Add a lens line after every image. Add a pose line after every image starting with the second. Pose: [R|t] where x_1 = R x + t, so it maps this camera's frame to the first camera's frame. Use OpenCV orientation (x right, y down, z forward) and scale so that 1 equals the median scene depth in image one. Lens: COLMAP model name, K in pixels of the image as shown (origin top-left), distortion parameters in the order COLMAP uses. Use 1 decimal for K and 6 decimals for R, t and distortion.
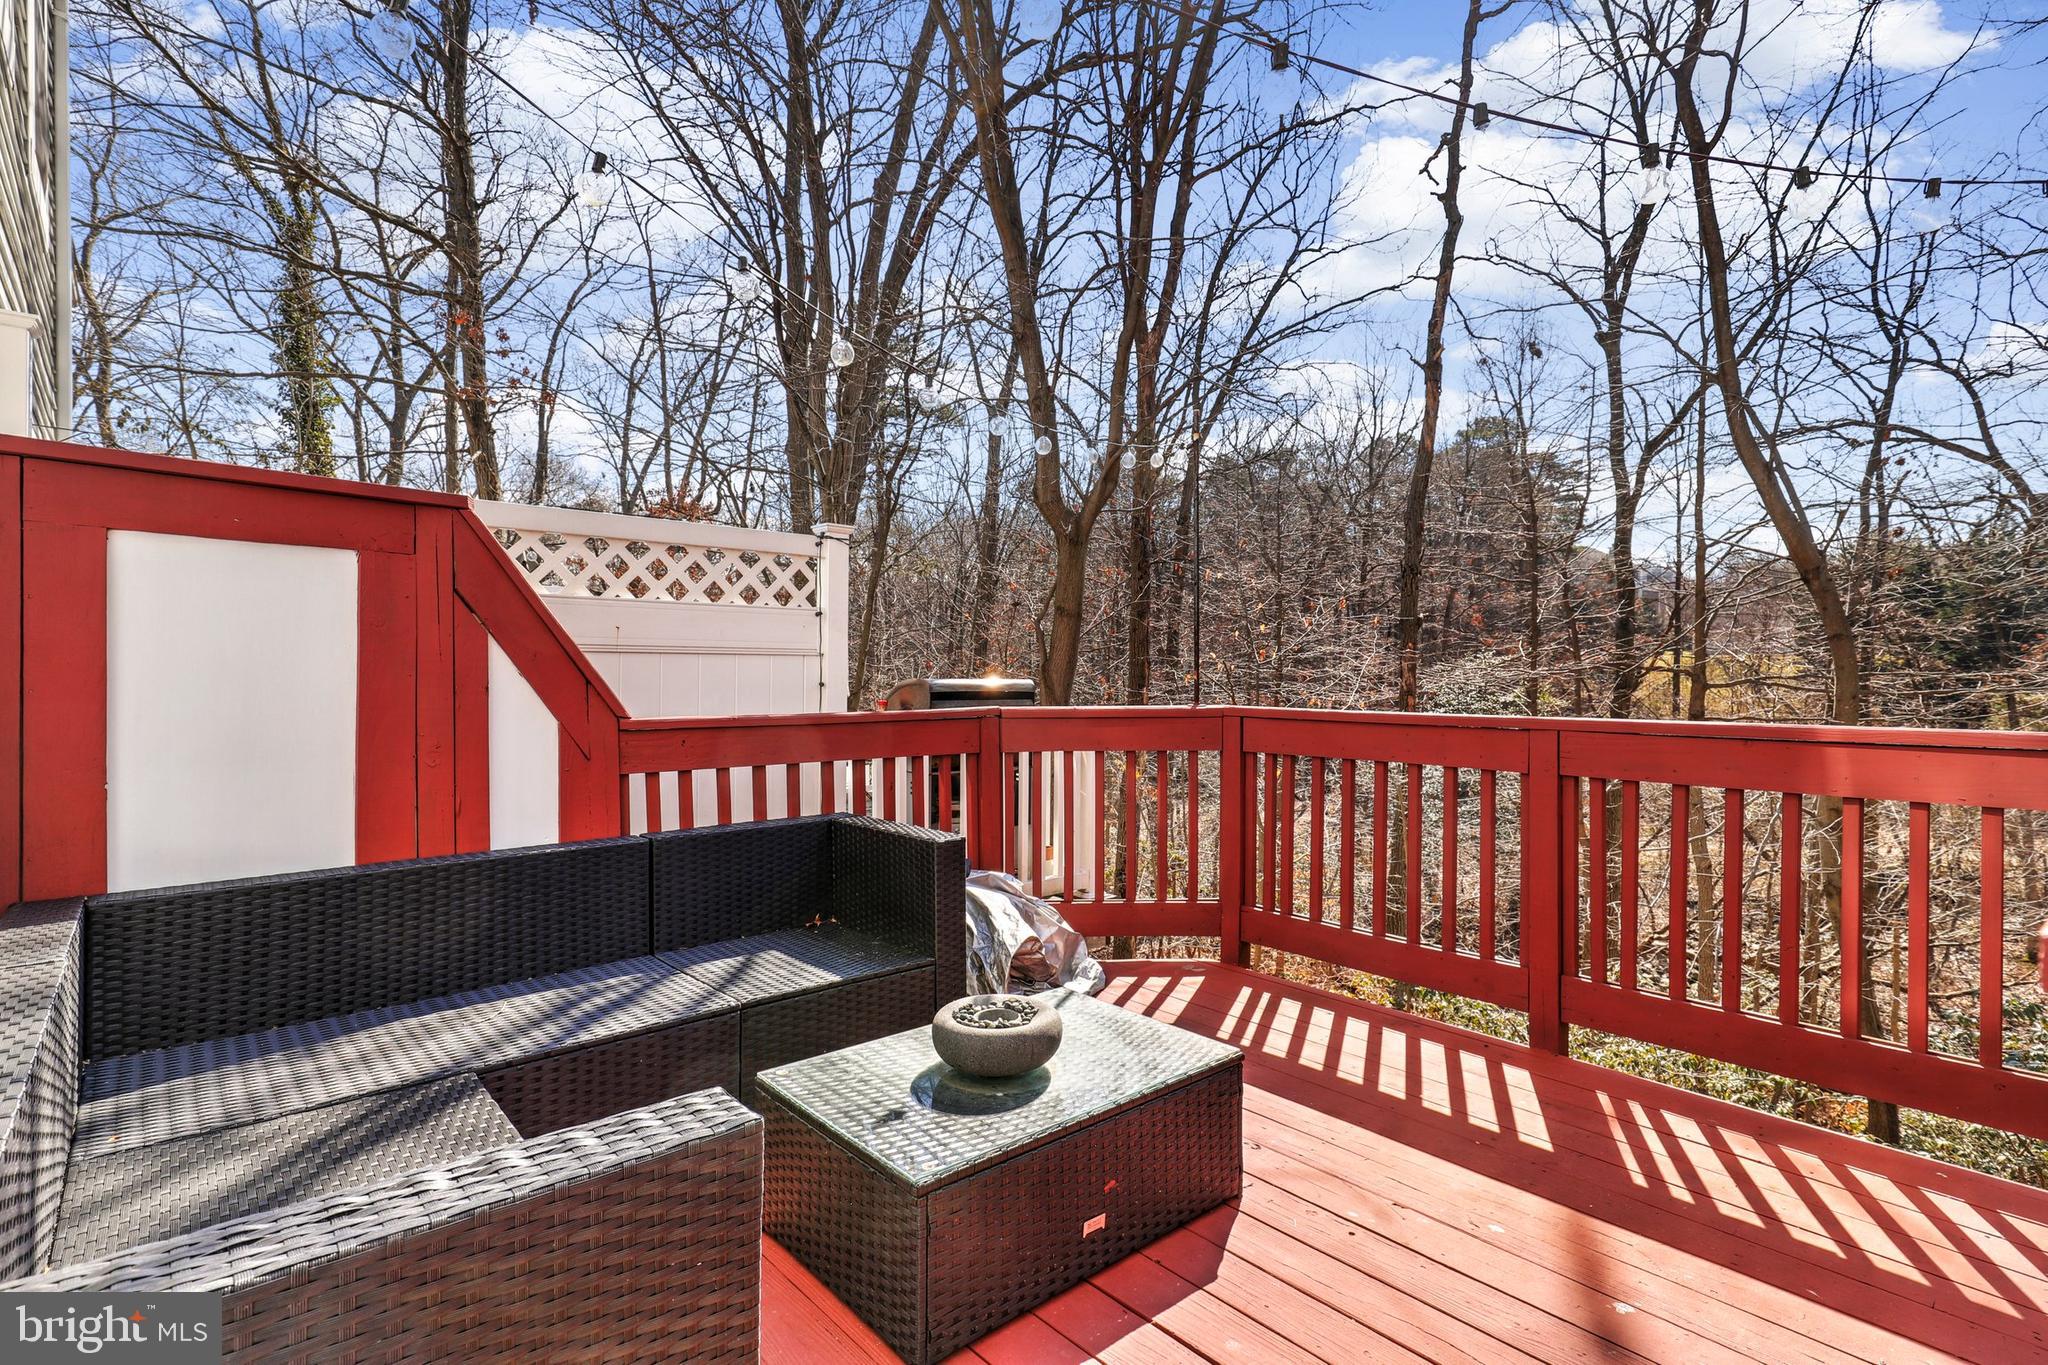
lens RADIAL K [[1005.4, 0, 1019.4], [0, 1005.4, 664.8], [0, 0, 1]] dist [0.003048, 0.002014]
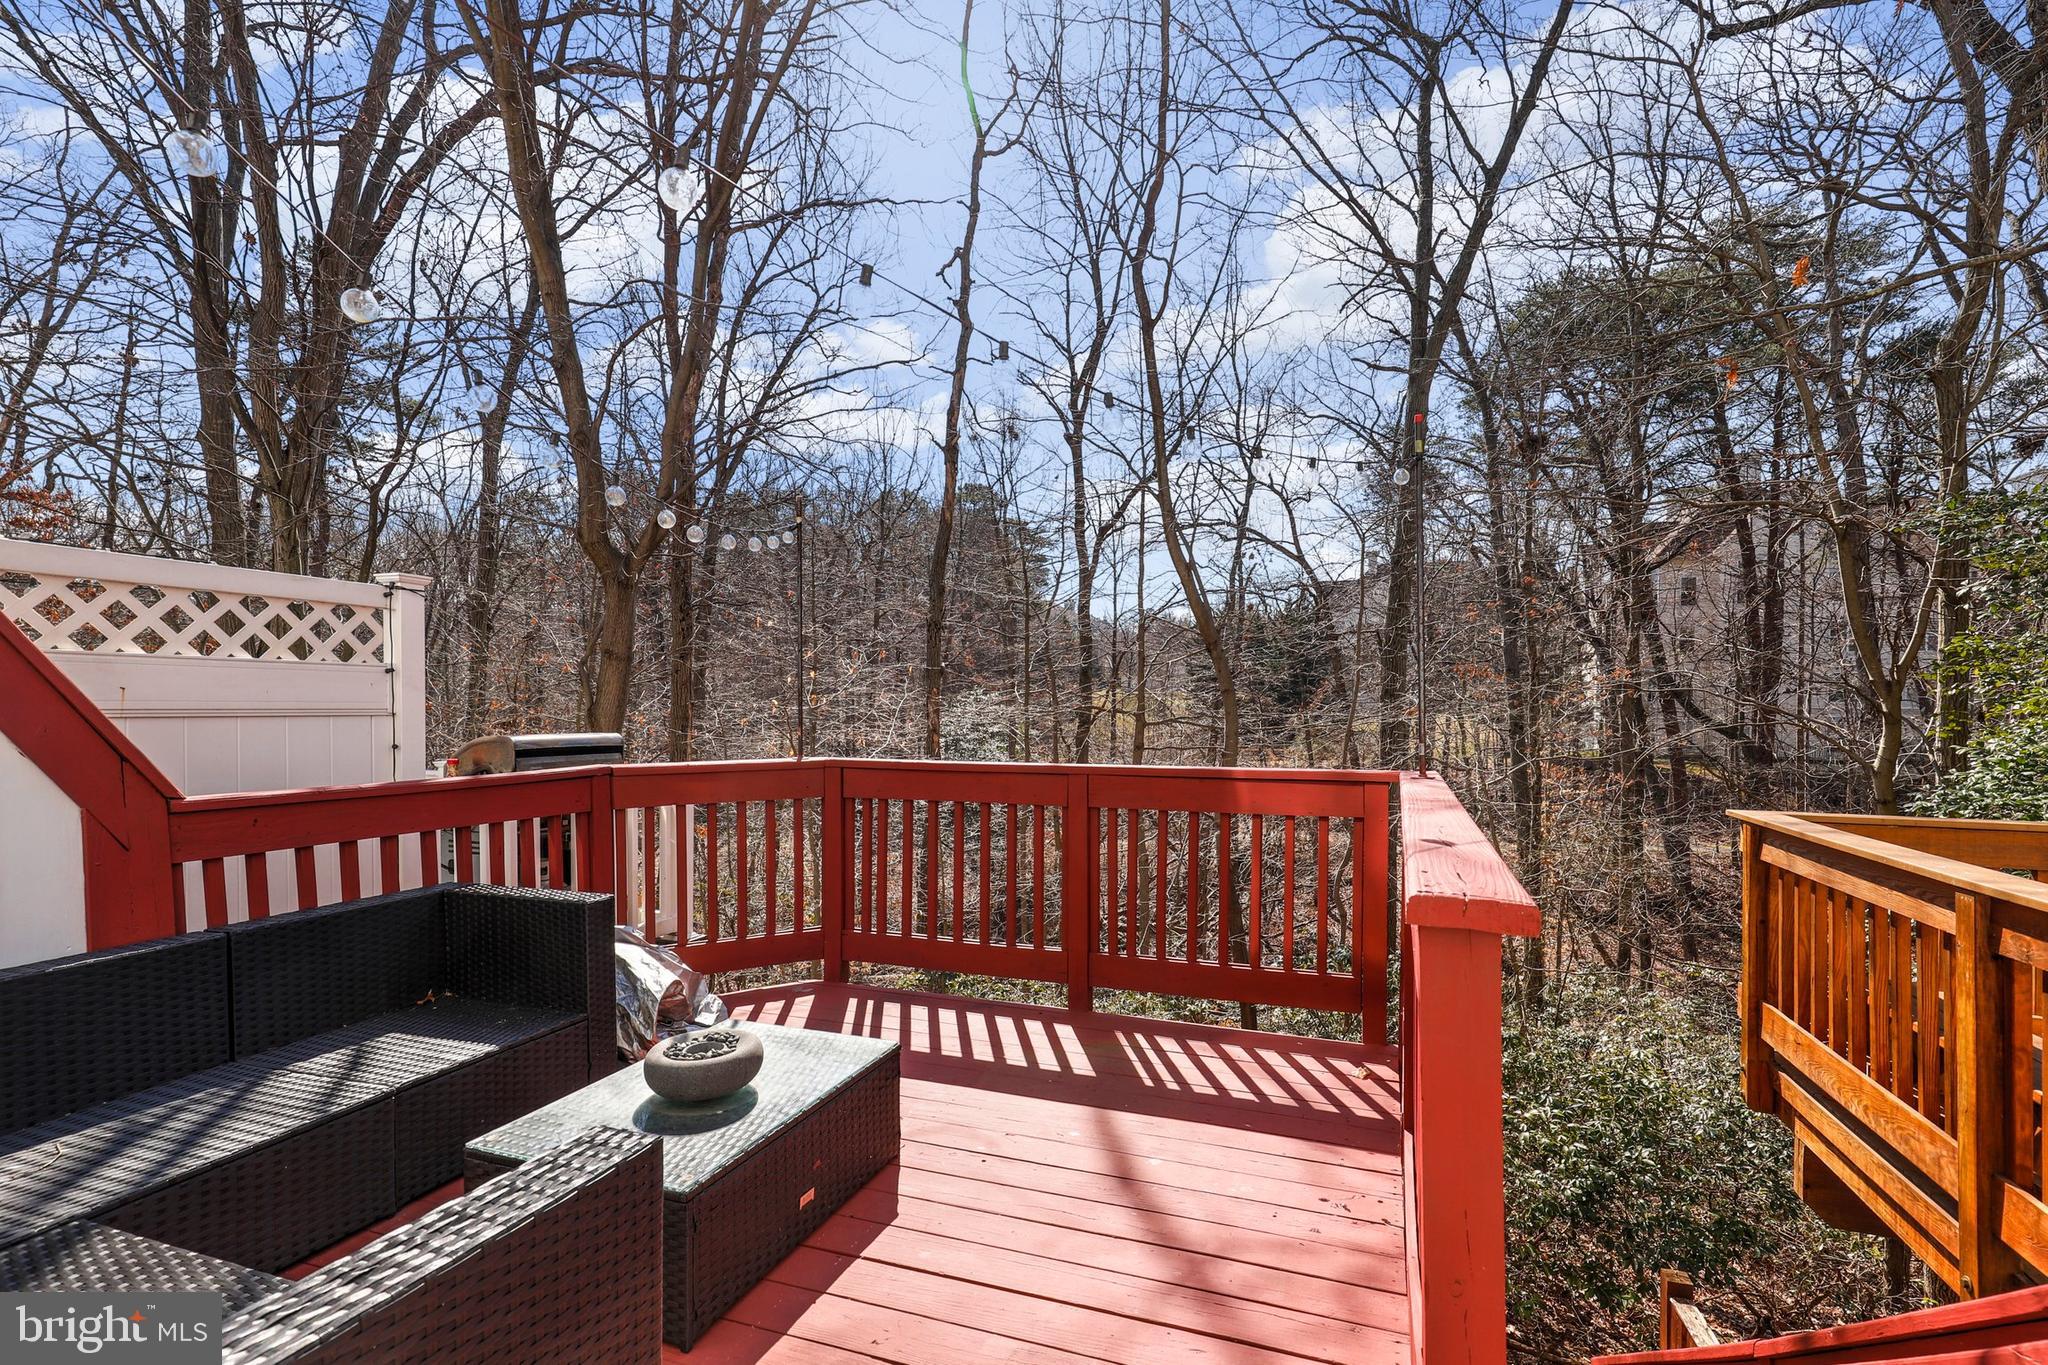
lens RADIAL K [[958.9, 0, 1052.4], [0, 958.9, 715.0], [0, 0, 1]] dist [0.007466, 0.001471]
pose [[0.868577, -0.005447, 0.495524, -0.128428], [-0.003664, 0.999842, 0.017413, -0.032703], [-0.495541, -0.016940, 0.868419, -0.089859]]
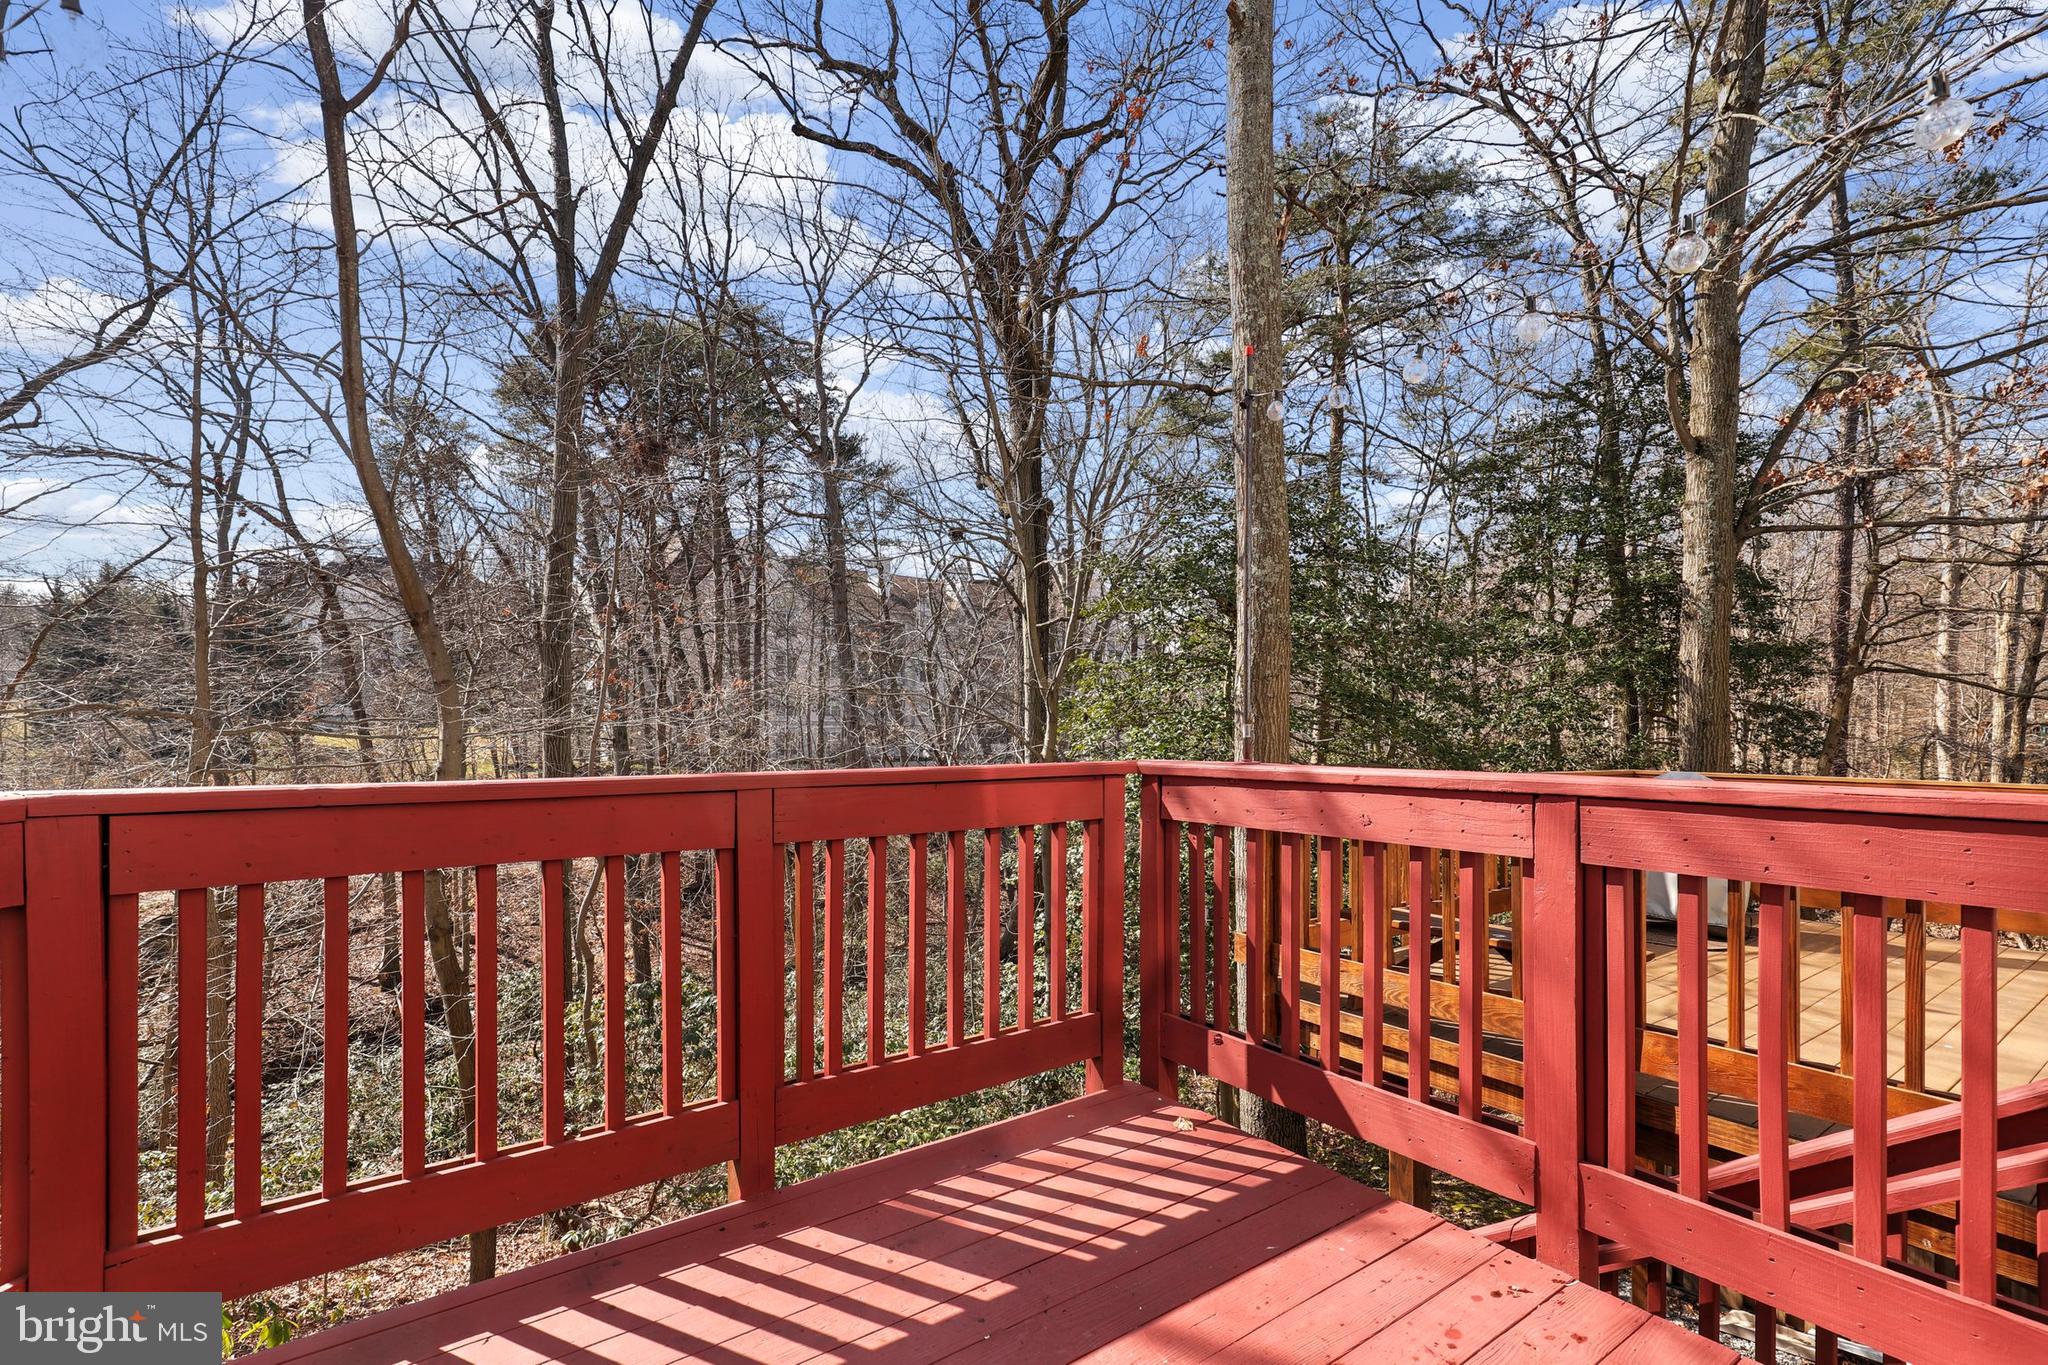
lens RADIAL K [[958.9, 0, 1020.9], [0, 958.9, 702.2], [0, 0, 1]] dist [0.007466, 0.001471]
pose [[0.107986, 0.005117, 0.994139, -0.173878], [0.002806, 0.999981, -0.005452, 0.003893], [-0.994149, 0.003378, 0.107969, 0.610709]]
